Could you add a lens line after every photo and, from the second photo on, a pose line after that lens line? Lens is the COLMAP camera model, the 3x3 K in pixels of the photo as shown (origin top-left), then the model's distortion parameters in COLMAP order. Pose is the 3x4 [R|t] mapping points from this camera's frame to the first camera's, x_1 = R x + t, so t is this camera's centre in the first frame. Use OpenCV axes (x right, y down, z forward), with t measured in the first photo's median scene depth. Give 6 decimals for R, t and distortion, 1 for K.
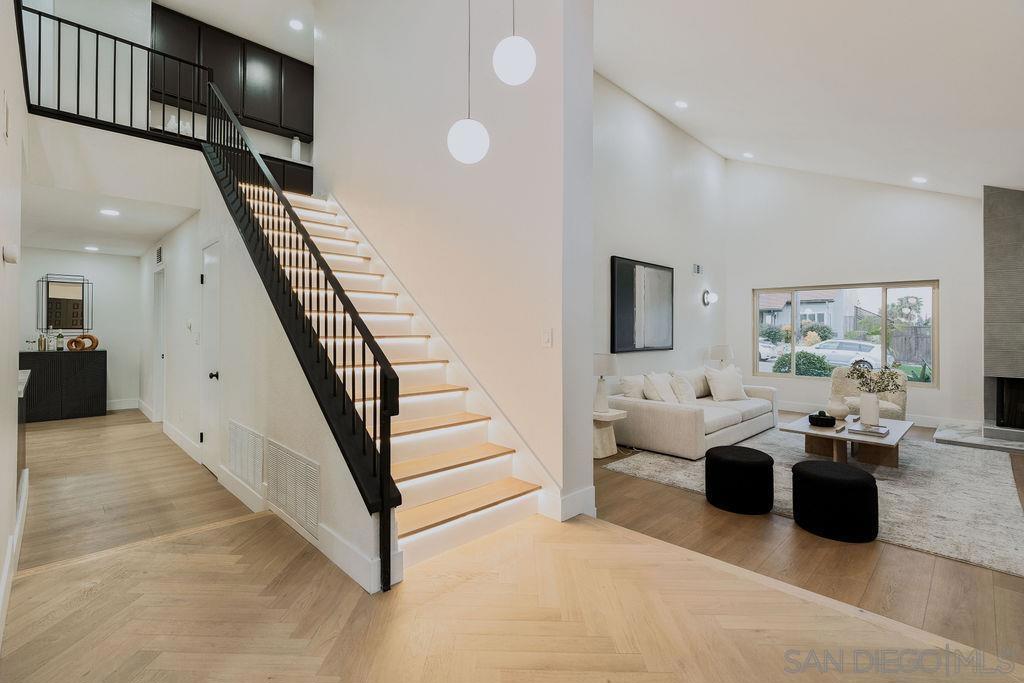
lens RADIAL K [[469.3, 0, 503.8], [0, 469.3, 327.1], [0, 0, 1]] dist [-0.003573, 0.001063]
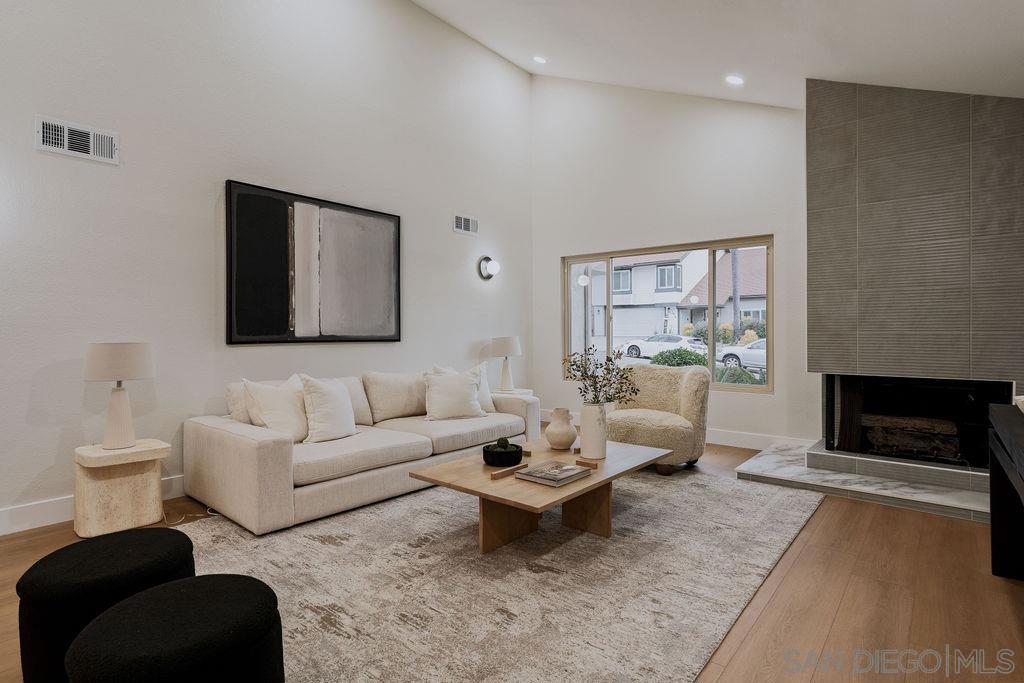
lens RADIAL K [[525.7, 0, 512.2], [0, 525.7, 334.3], [0, 0, 1]] dist [0.001279, -0.000347]
pose [[0.994863, -0.007355, 0.100961, 0.524082], [0.006809, 0.999960, 0.005755, 0.042041], [-0.100999, -0.005038, 0.994874, 0.303643]]
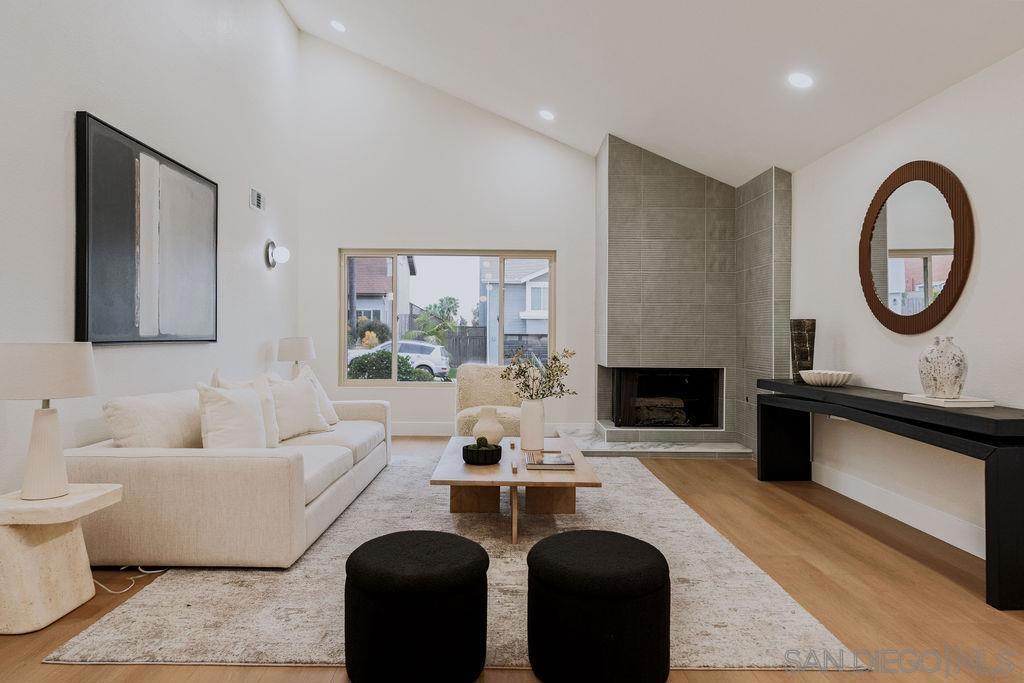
lens RADIAL K [[645.7, 0, 499.0], [0, 645.7, 337.1], [0, 0, 1]] dist [0.003125, 0.000863]
pose [[0.695031, -0.002753, 0.718974, 0.078459], [-0.004575, 0.999955, 0.008251, 0.041653], [-0.718965, -0.009024, 0.694988, 0.337980]]
